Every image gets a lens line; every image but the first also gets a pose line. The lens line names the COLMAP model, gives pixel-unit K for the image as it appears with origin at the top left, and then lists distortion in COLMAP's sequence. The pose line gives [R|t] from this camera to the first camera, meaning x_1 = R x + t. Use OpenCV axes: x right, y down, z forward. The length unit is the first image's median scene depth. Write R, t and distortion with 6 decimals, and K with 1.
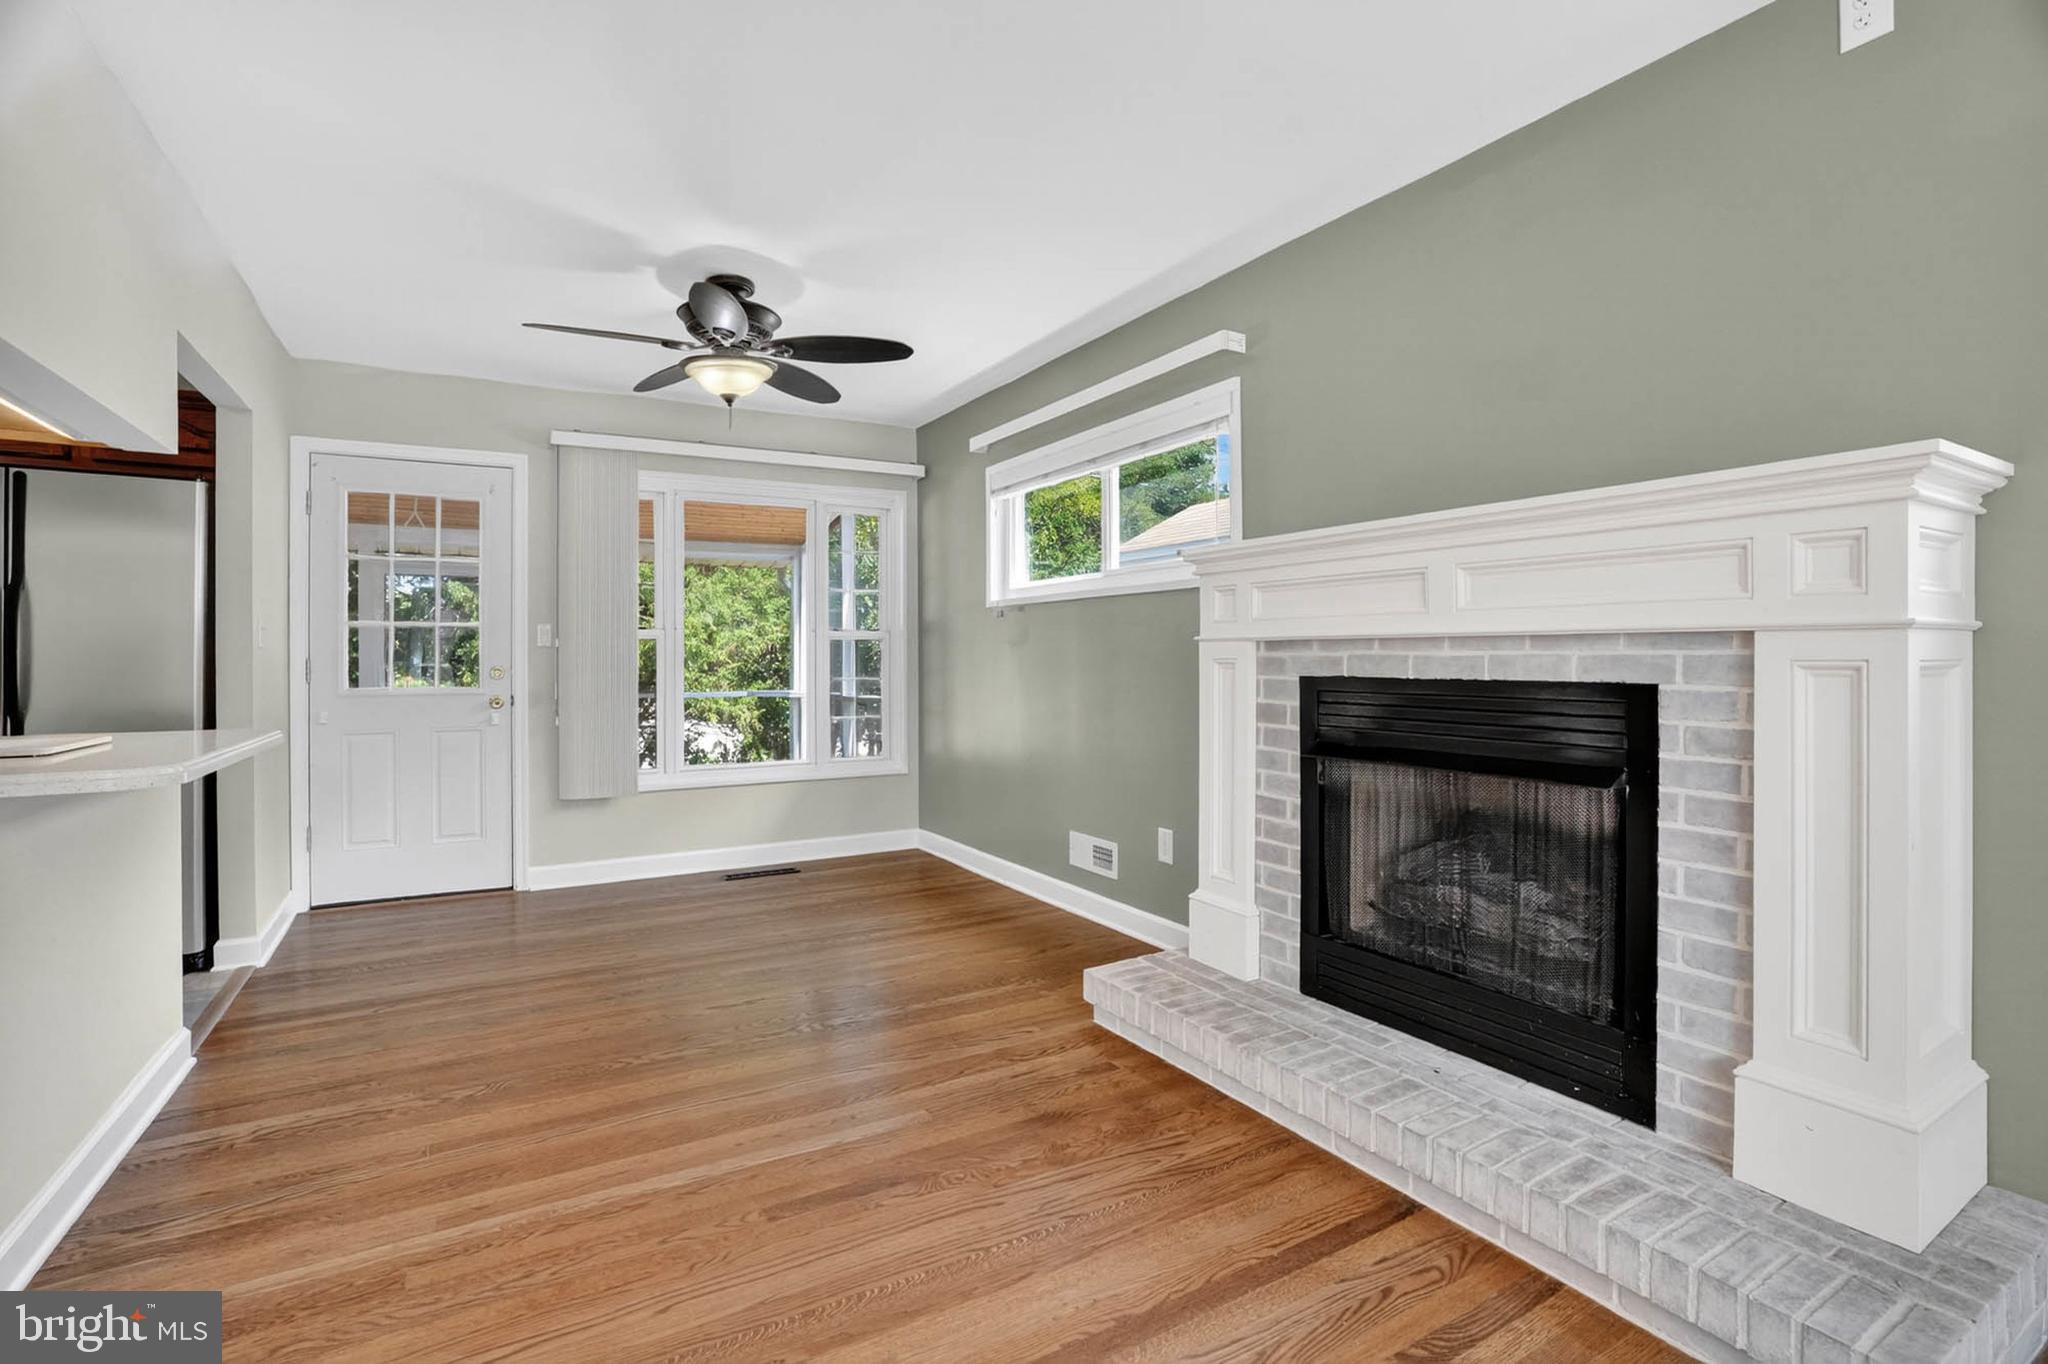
lens RADIAL K [[953.7, 0, 1030.6], [0, 953.7, 657.7], [0, 0, 1]] dist [-0.058056, 0.018017]
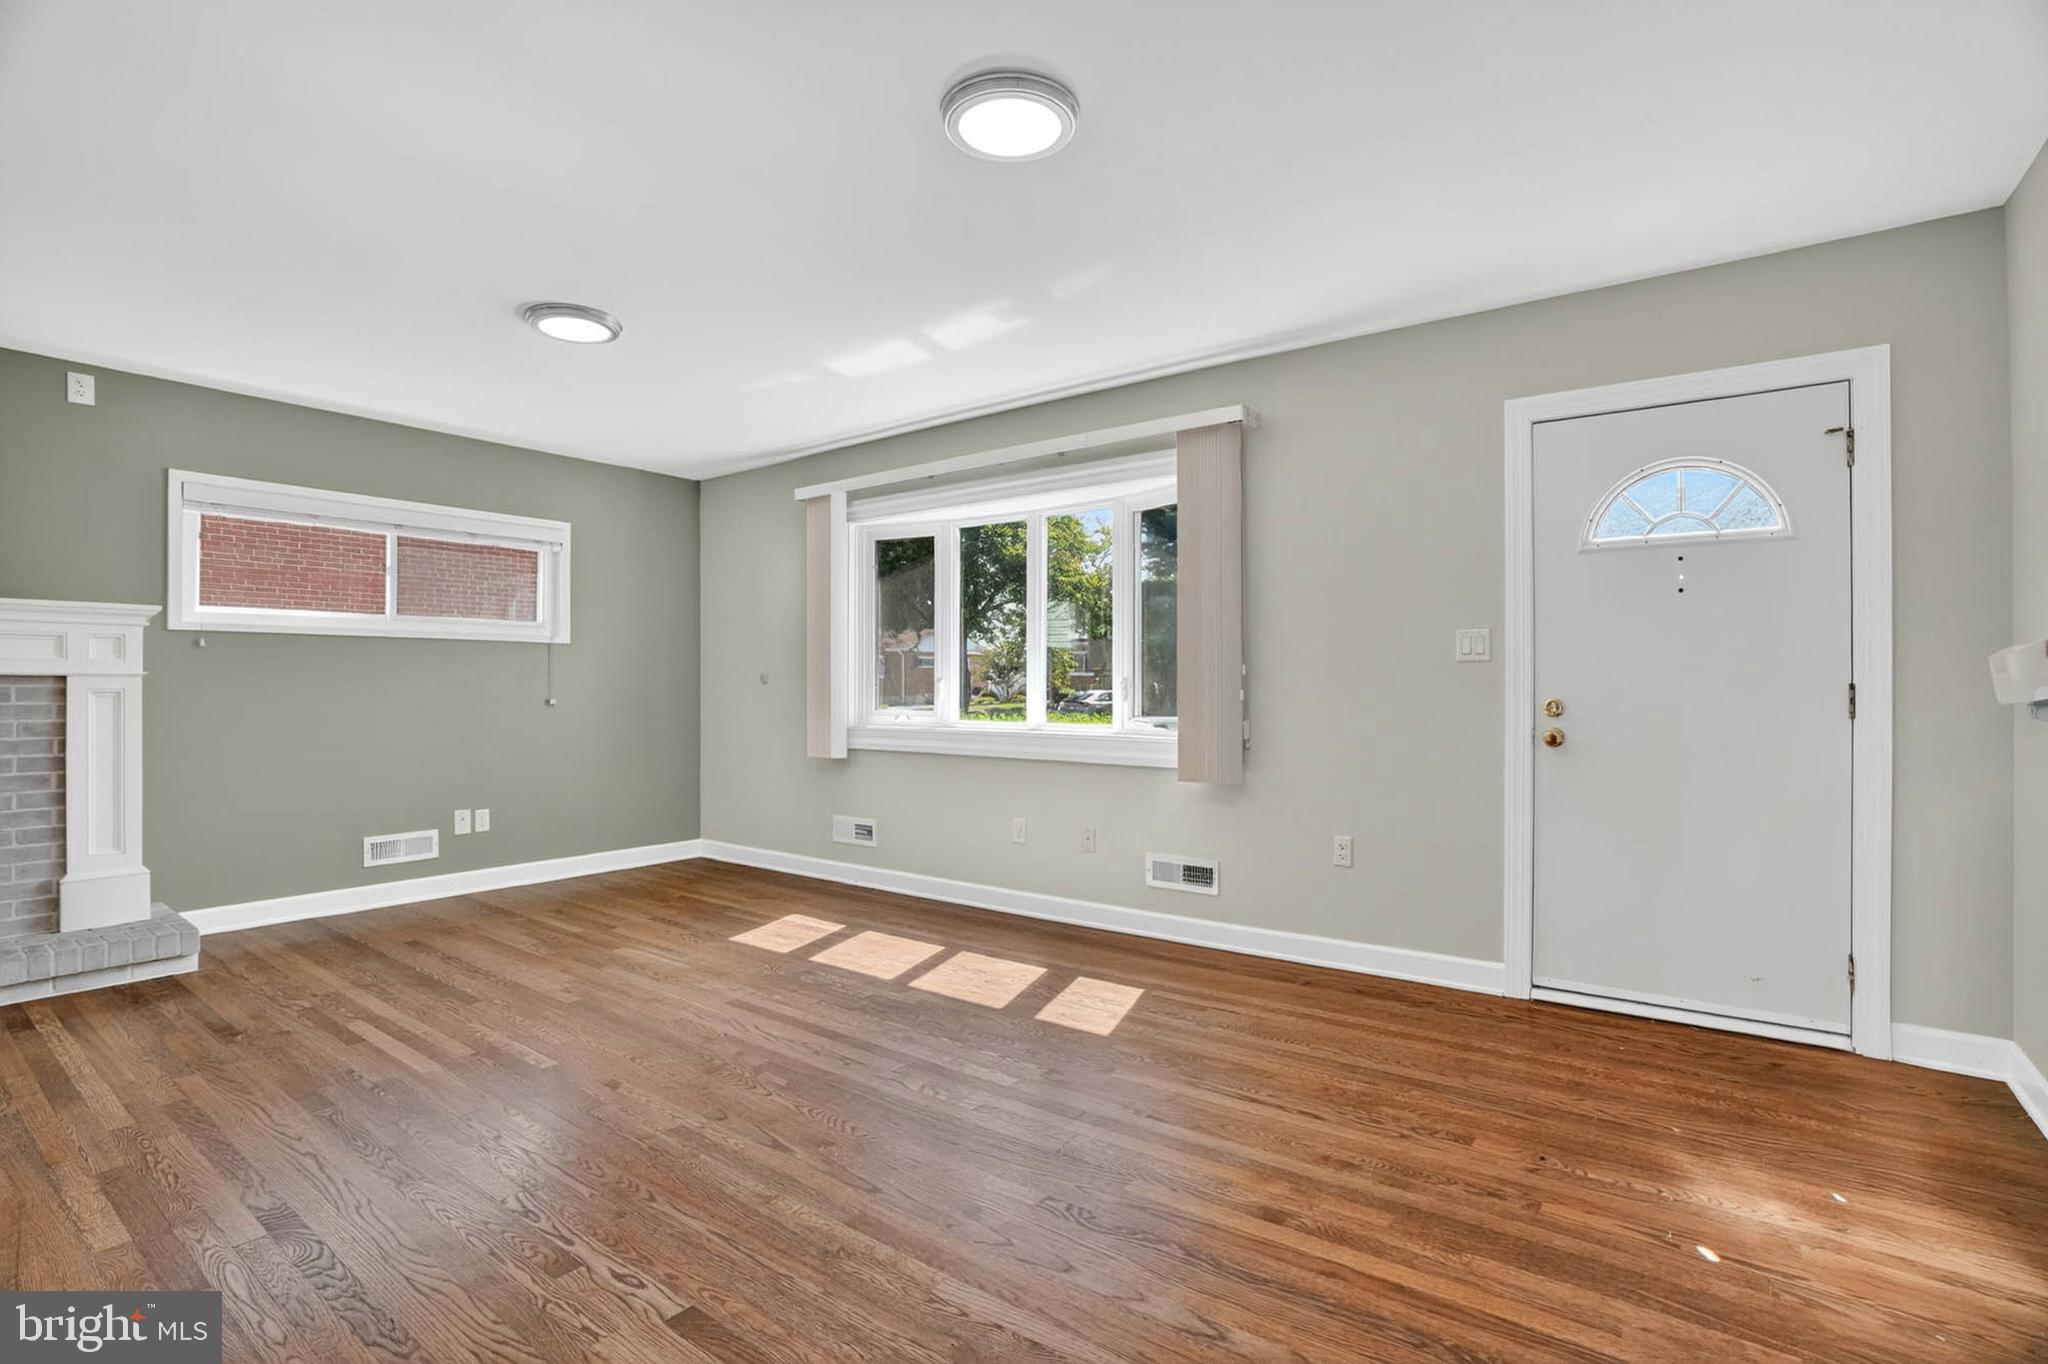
lens RADIAL K [[953.7, 0, 1028.4], [0, 953.7, 682.8], [0, 0, 1]] dist [-0.058056, 0.018017]
pose [[-0.391073, 0.007468, 0.920330, -1.263595], [0.004217, 0.999971, -0.006322, 0.006032], [-0.920350, 0.001409, -0.391093, -0.146038]]
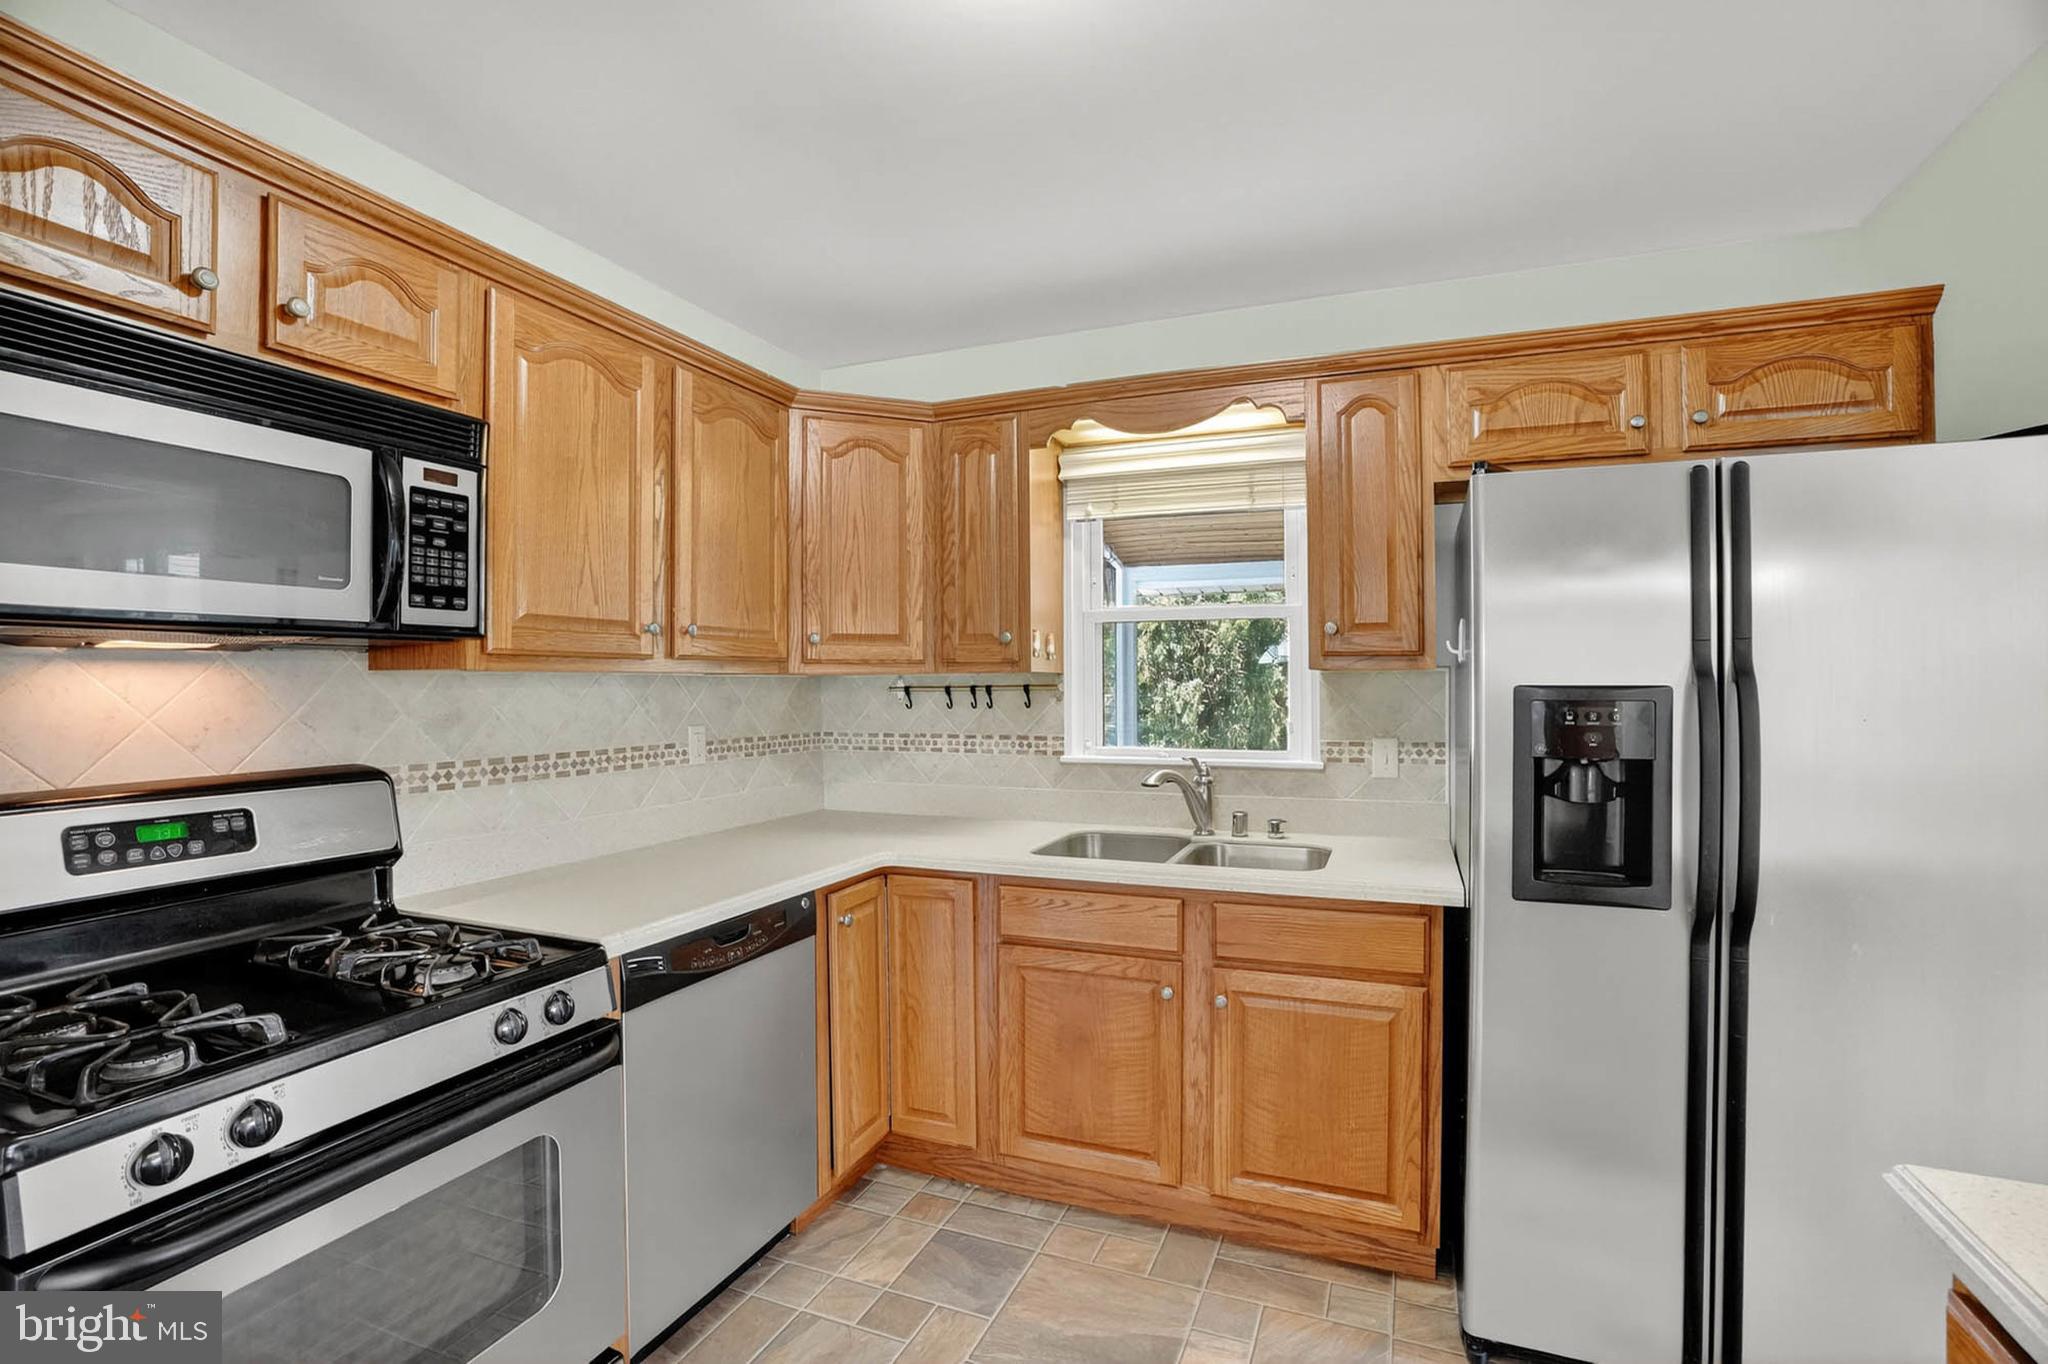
lens RADIAL K [[953.7, 0, 1006.8], [0, 953.7, 680.4], [0, 0, 1]] dist [-0.058056, 0.018017]
pose [[0.610770, -0.001532, -0.791806, -1.038277], [0.000967, 0.999999, -0.001189, -0.083636], [0.791807, -0.000040, 0.610771, 0.364479]]
